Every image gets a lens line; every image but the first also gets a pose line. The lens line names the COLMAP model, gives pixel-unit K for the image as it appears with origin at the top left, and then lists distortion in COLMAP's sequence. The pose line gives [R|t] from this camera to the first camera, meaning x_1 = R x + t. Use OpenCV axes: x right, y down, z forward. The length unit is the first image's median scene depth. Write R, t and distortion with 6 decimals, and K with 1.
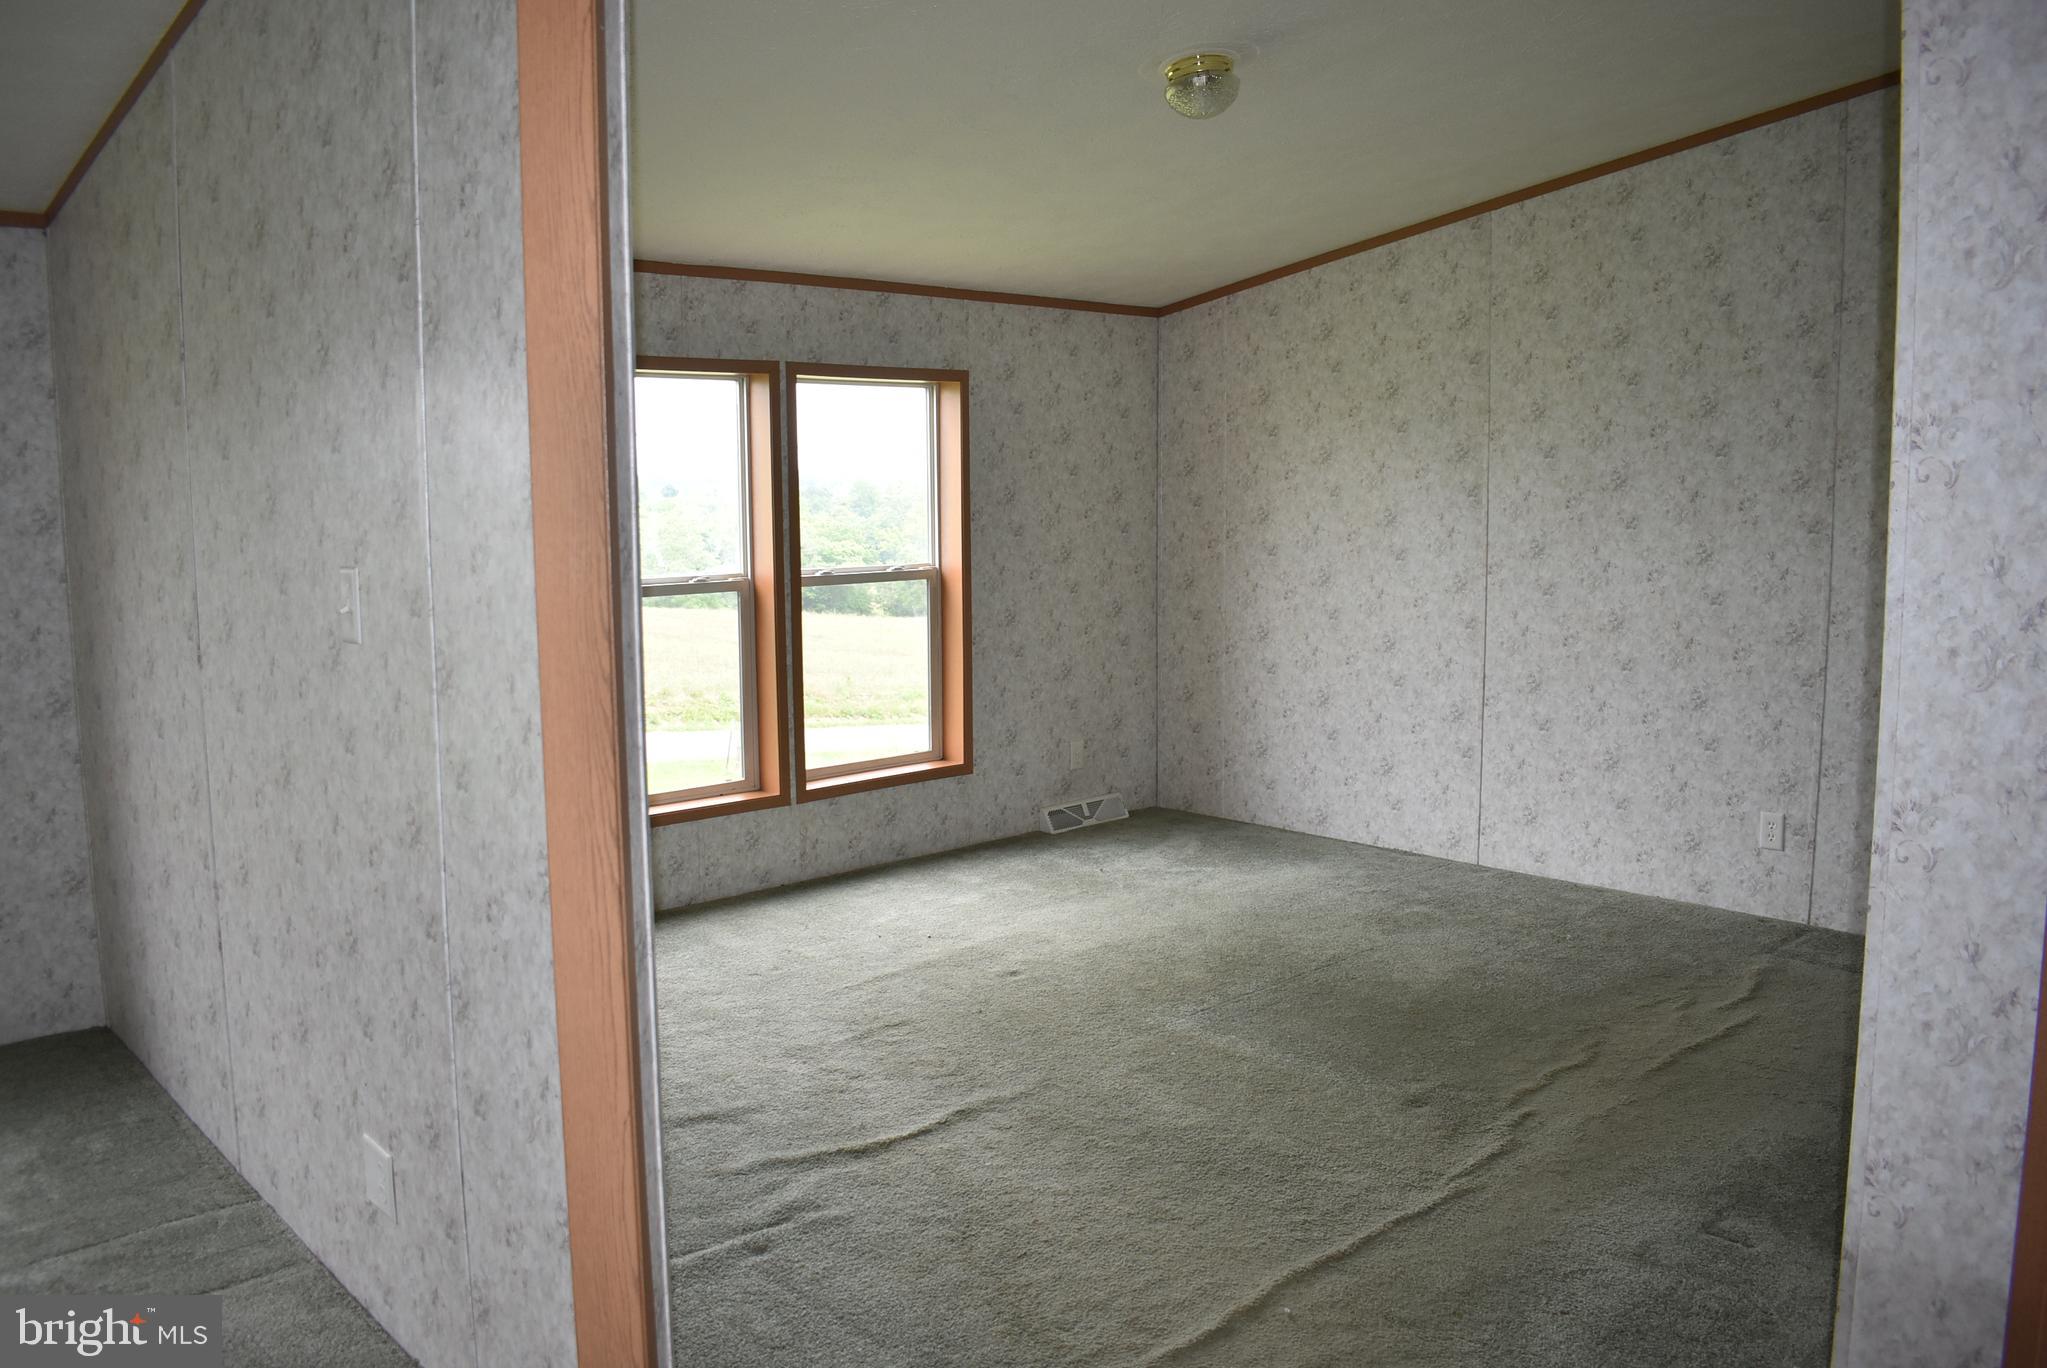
lens RADIAL K [[1588.3, 0, 1017.4], [0, 1588.3, 670.7], [0, 0, 1]] dist [-0.094358, 0.014336]
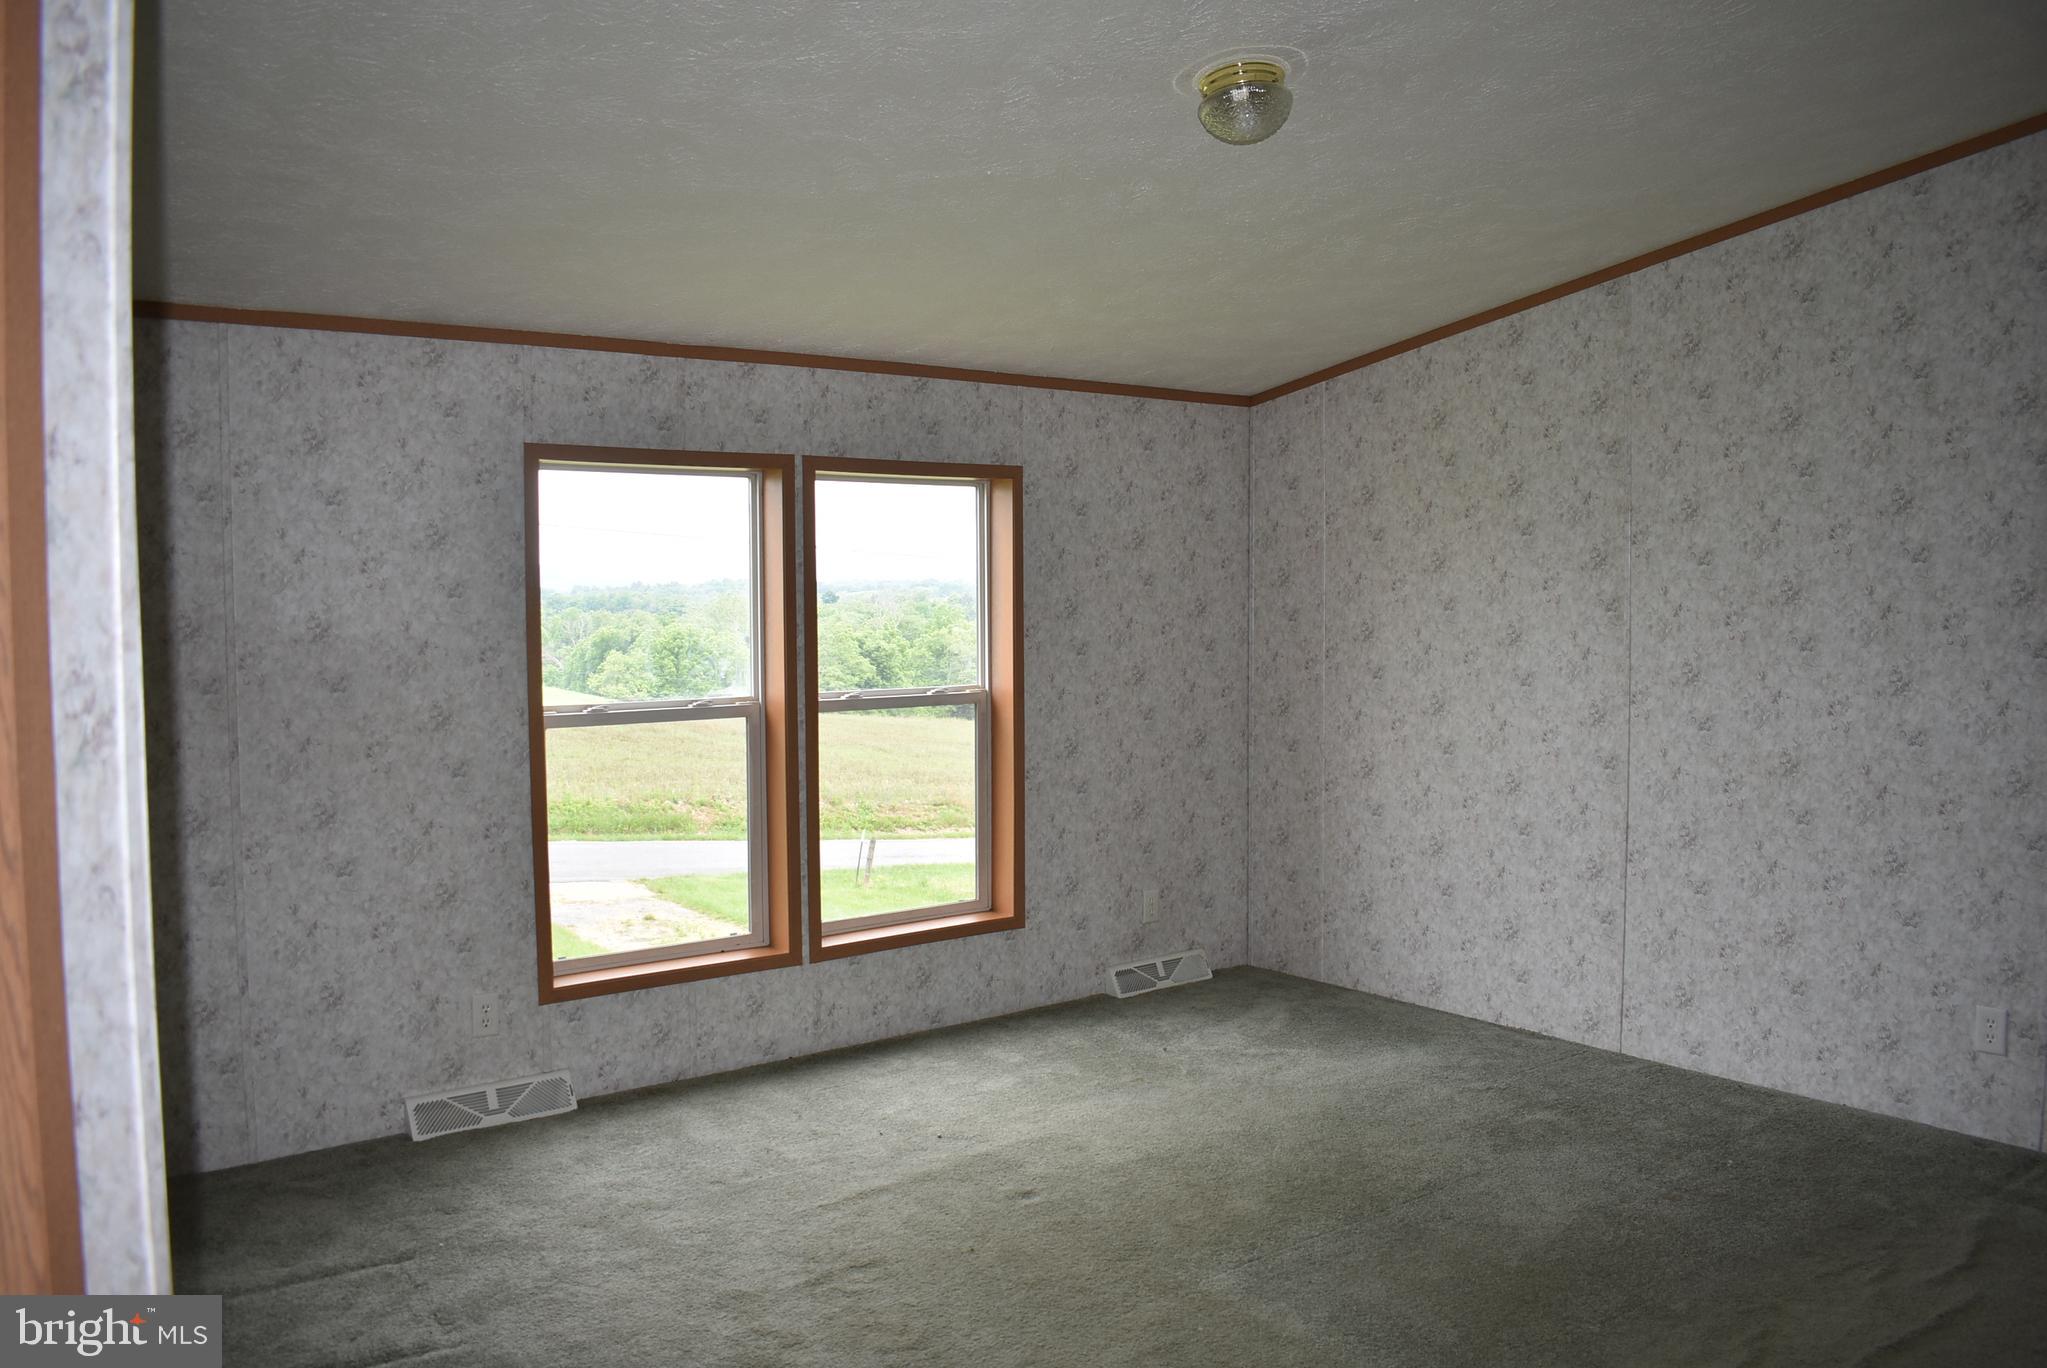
lens RADIAL K [[1588.3, 0, 1015.9], [0, 1588.3, 679.1], [0, 0, 1]] dist [-0.094358, 0.014336]
pose [[0.995139, 0.006985, -0.098235, 0.058090], [-0.013121, 0.997992, -0.061964, -0.019459], [0.097605, 0.062951, 0.993232, 0.149026]]
